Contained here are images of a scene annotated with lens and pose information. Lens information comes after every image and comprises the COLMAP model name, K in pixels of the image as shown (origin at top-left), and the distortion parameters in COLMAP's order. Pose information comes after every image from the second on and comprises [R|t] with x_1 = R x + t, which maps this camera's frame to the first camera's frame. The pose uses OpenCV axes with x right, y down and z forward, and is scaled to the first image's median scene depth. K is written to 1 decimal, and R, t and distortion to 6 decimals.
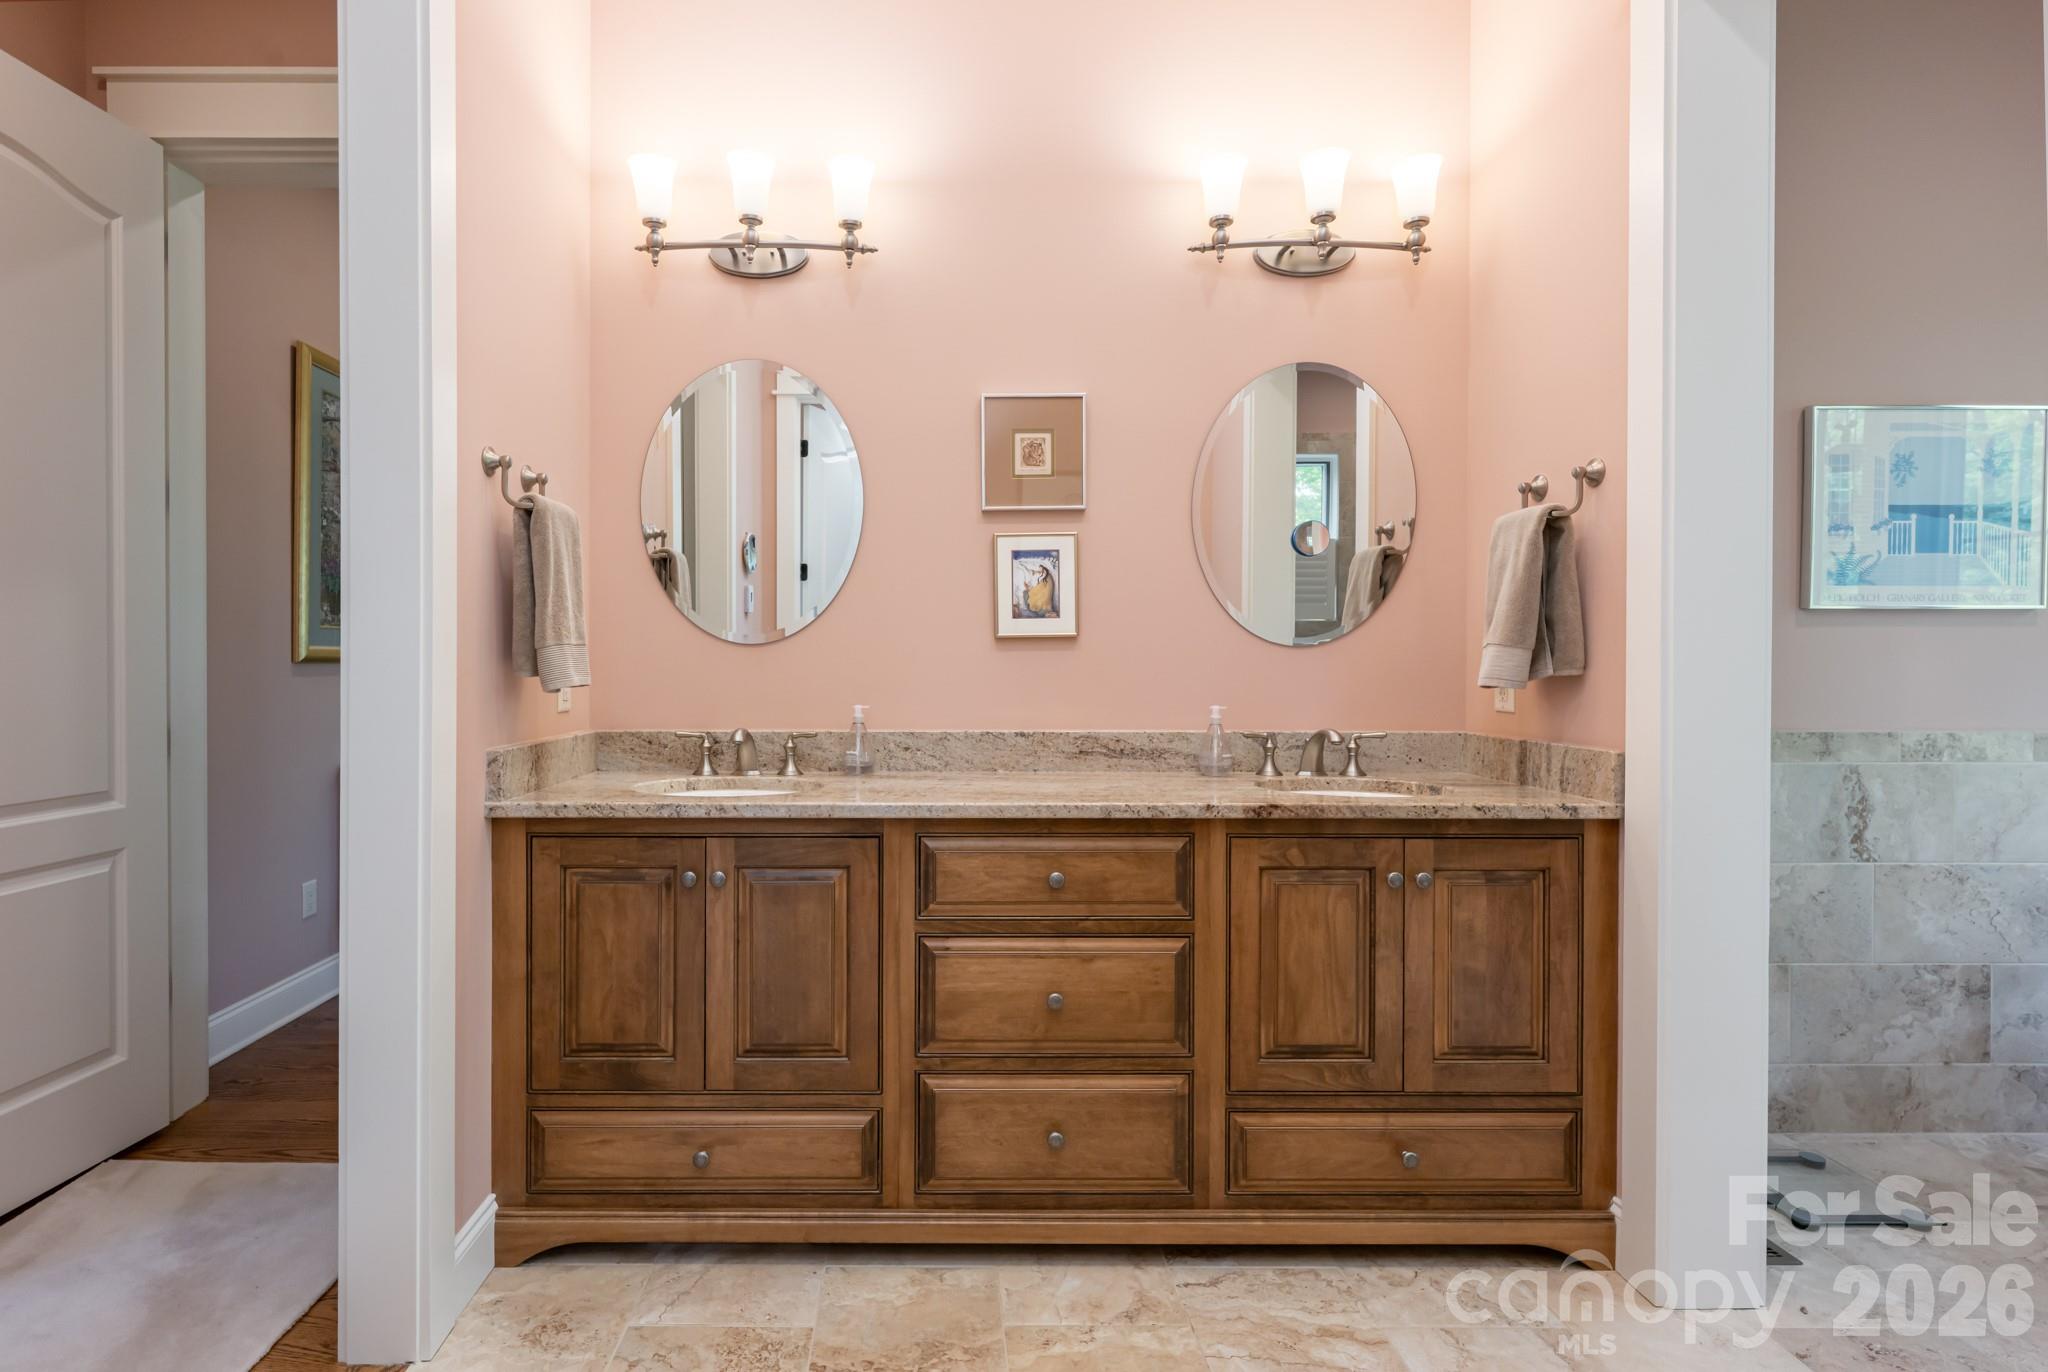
lens RADIAL K [[936.9, 0, 1014.2], [0, 936.9, 672.1], [0, 0, 1]] dist [-0.011362, 0.001270]
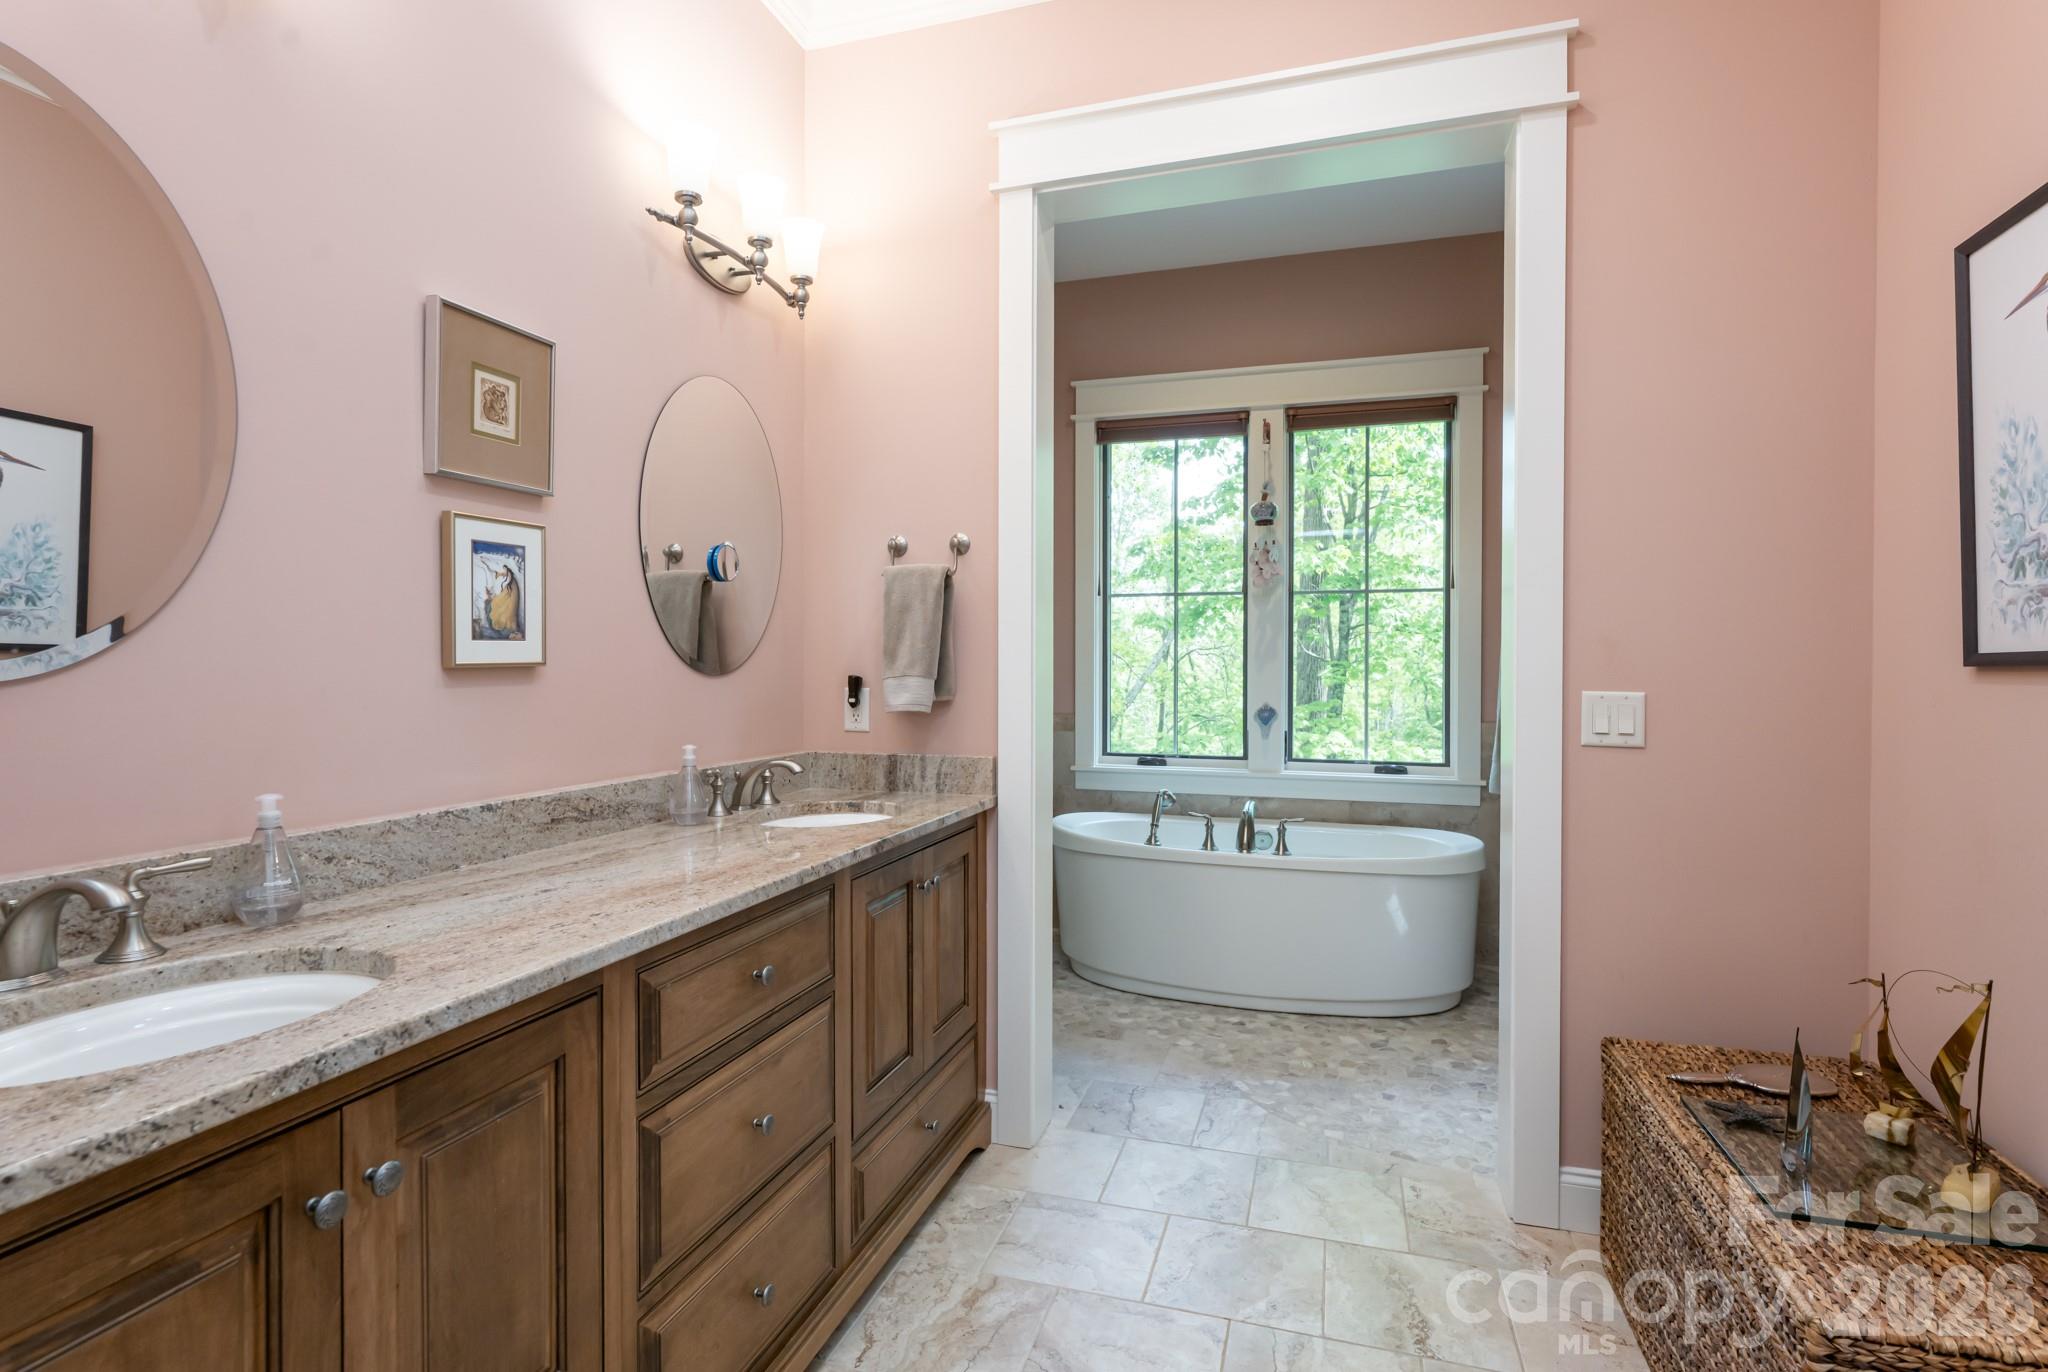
lens RADIAL K [[936.9, 0, 1013.5], [0, 936.9, 670.8], [0, 0, 1]] dist [-0.011362, 0.001270]
pose [[0.370983, -0.003044, 0.928635, -0.492593], [0.005472, 0.999984, 0.001092, -0.033528], [-0.928624, 0.004676, 0.370994, 0.388863]]
